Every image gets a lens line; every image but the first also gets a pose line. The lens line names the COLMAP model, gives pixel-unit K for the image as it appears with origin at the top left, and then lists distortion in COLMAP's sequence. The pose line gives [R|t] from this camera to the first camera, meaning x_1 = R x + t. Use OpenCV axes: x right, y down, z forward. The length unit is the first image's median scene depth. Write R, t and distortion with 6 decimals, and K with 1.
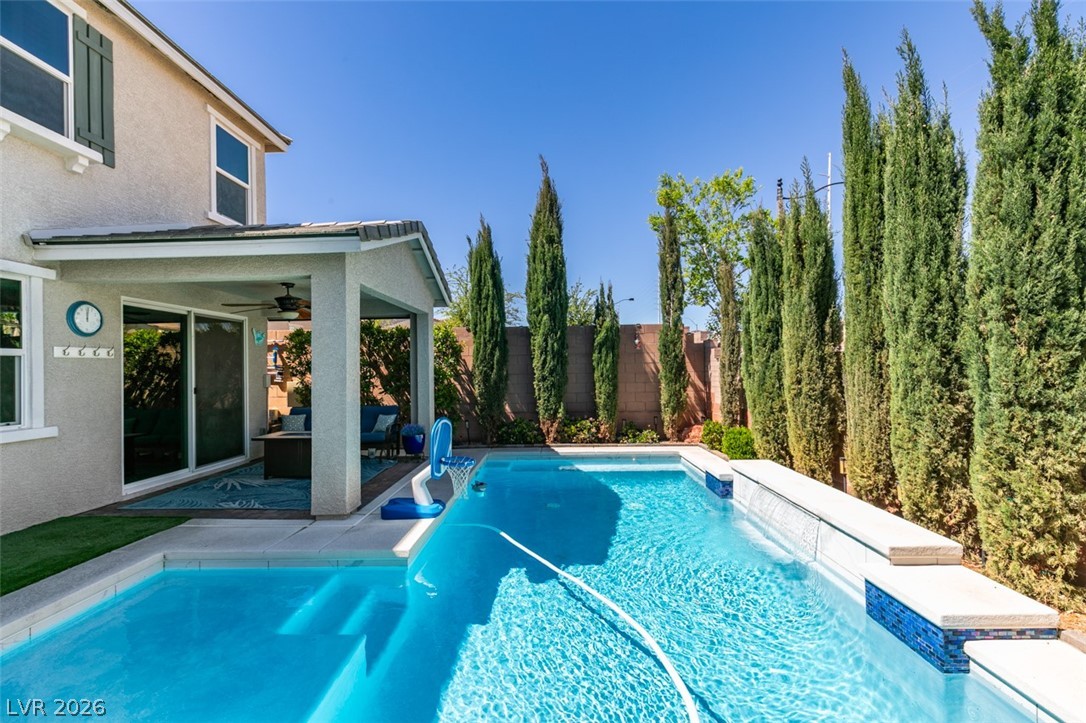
lens RADIAL K [[488.0, 0, 536.6], [0, 488.0, 363.6], [0, 0, 1]] dist [0.001155, 0.002226]
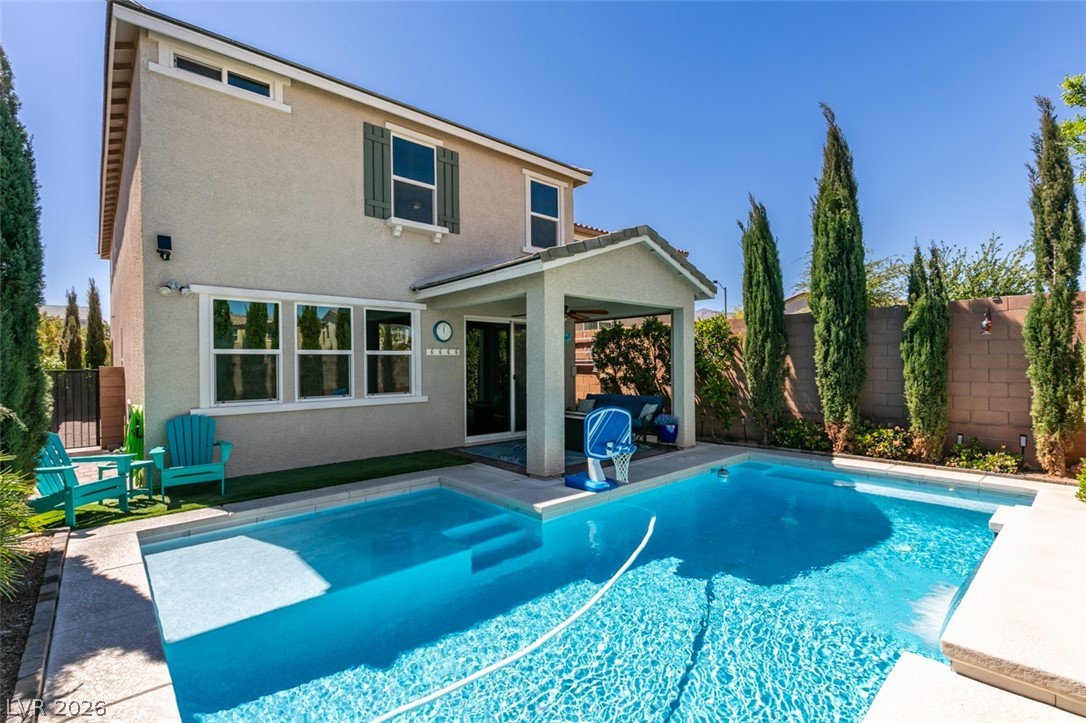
lens RADIAL K [[488.0, 0, 529.9], [0, 488.0, 369.1], [0, 0, 1]] dist [0.001155, 0.002226]
pose [[0.680430, 0.013555, -0.732688, 0.337588], [0.008083, 0.999629, 0.026000, -0.004296], [0.732769, -0.023613, 0.680068, 0.070839]]
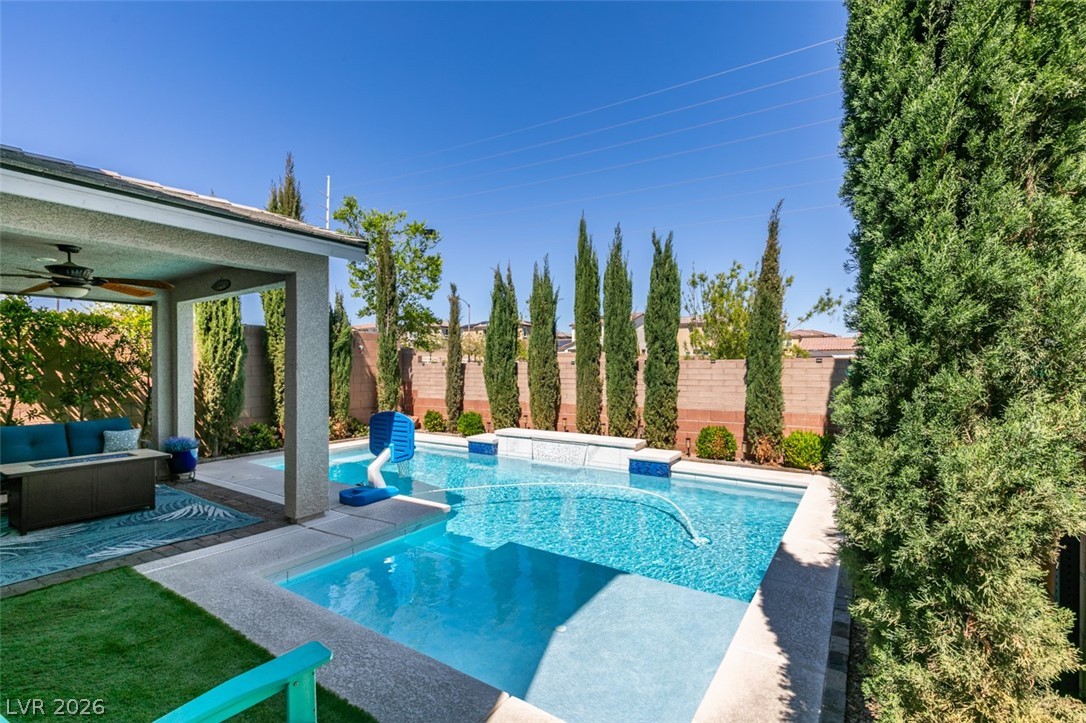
lens RADIAL K [[488.0, 0, 543.9], [0, 488.0, 363.1], [0, 0, 1]] dist [0.001155, 0.002226]
pose [[0.524704, 0.018886, 0.851075, -0.667356], [-0.011411, 0.999820, -0.015152, 0.005693], [-0.851208, -0.001761, 0.524825, 0.045502]]
